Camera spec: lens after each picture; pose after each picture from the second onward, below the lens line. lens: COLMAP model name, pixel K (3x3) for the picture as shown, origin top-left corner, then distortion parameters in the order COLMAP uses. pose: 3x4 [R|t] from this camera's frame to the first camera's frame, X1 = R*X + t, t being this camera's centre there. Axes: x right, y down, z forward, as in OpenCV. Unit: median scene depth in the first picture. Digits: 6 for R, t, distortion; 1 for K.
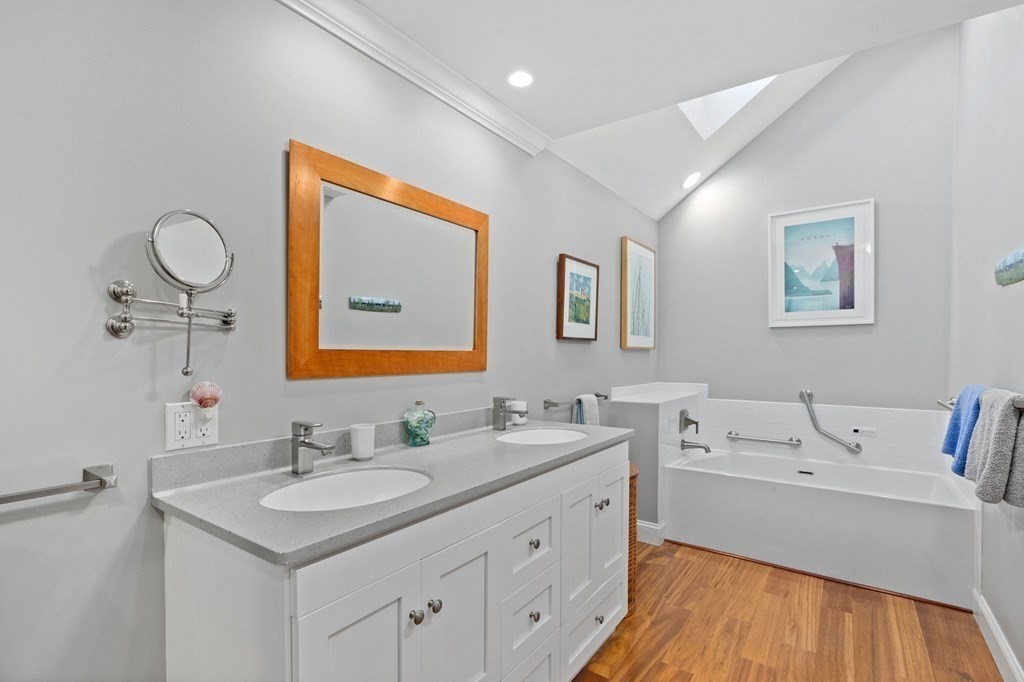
lens RADIAL K [[462.3, 0, 521.2], [0, 462.3, 356.9], [0, 0, 1]] dist [-0.003940, 0.000921]
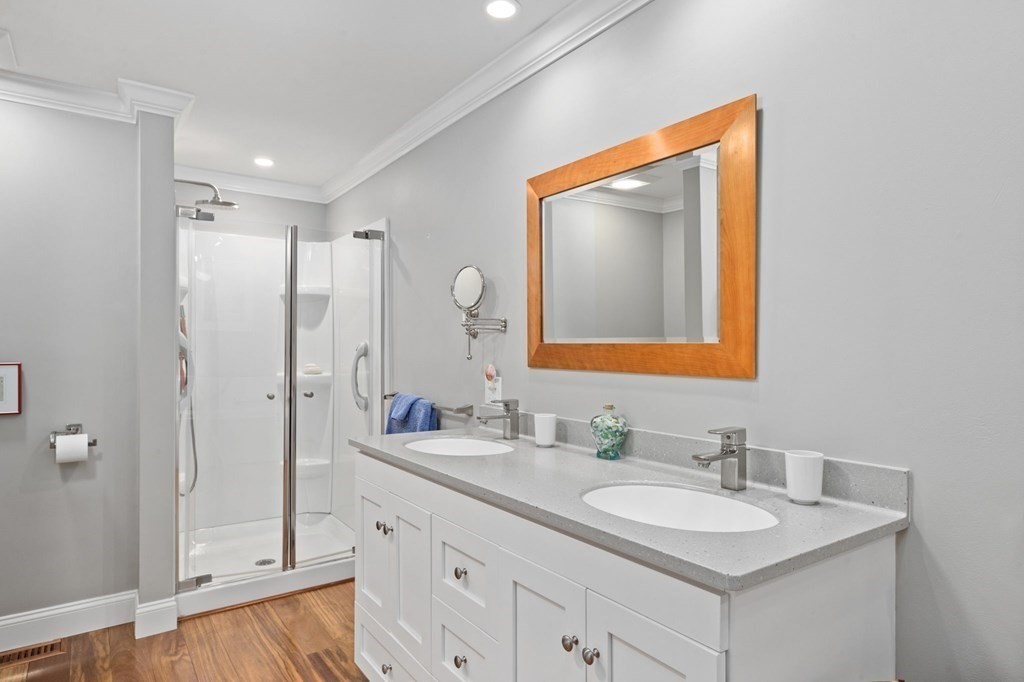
lens RADIAL K [[598.9, 0, 511.6], [0, 598.9, 341.1], [0, 0, 1]] dist [0.005855, 0.000403]
pose [[-0.326683, -0.008376, -0.945097, 0.947415], [-0.008828, 0.999944, -0.005811, -0.012071], [0.945093, 0.006445, -0.326739, 1.319177]]
